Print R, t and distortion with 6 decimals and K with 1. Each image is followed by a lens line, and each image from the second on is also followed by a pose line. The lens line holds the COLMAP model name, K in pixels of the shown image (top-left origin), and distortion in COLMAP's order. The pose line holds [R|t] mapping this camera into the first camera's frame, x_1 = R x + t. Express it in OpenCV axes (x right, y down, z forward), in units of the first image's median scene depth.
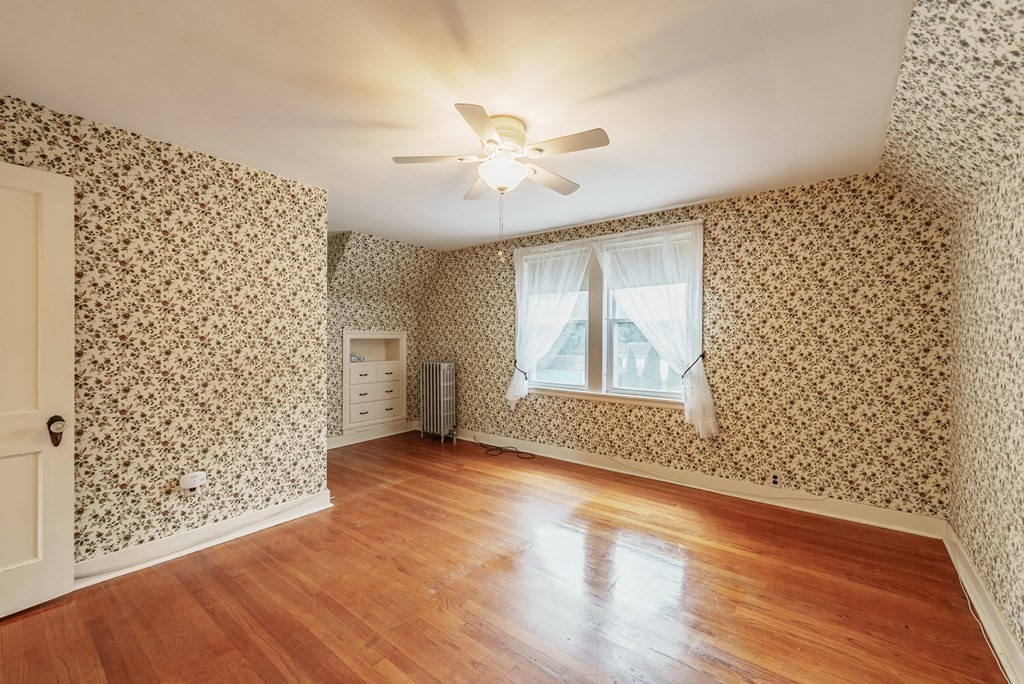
lens RADIAL K [[416.1, 0, 511.2], [0, 416.1, 348.9], [0, 0, 1]] dist [0.000933, -0.000011]
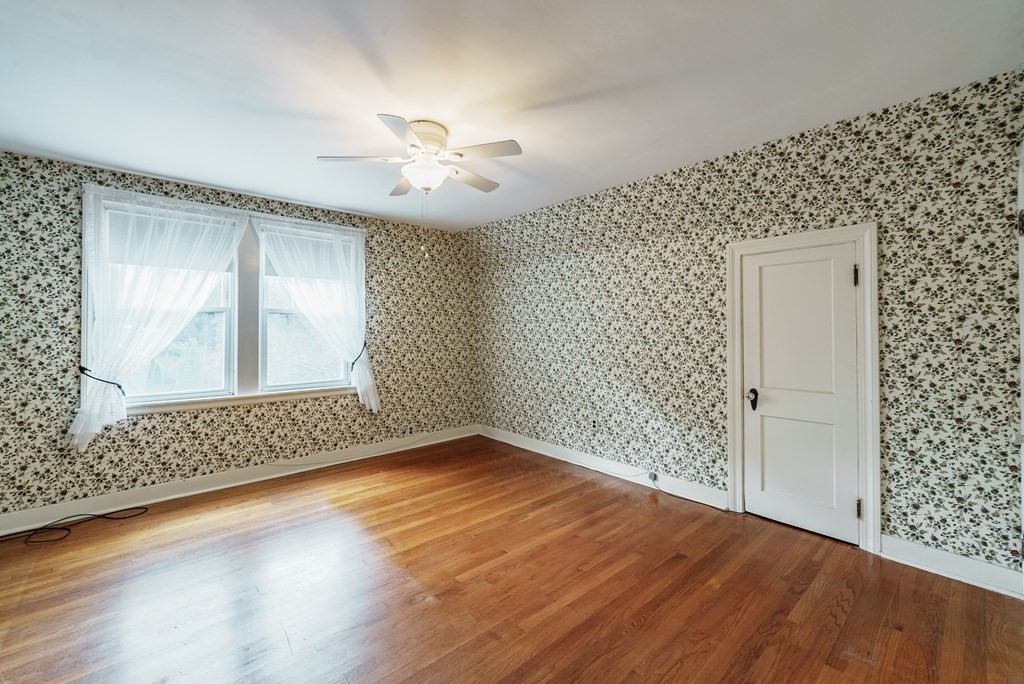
lens RADIAL K [[432.6, 0, 506.1], [0, 432.6, 336.1], [0, 0, 1]] dist [-0.000197, -0.000198]
pose [[0.166143, -0.017432, 0.985948, -0.594572], [0.027965, 0.999525, 0.012959, -0.010880], [-0.985705, 0.025419, 0.166552, 0.346777]]
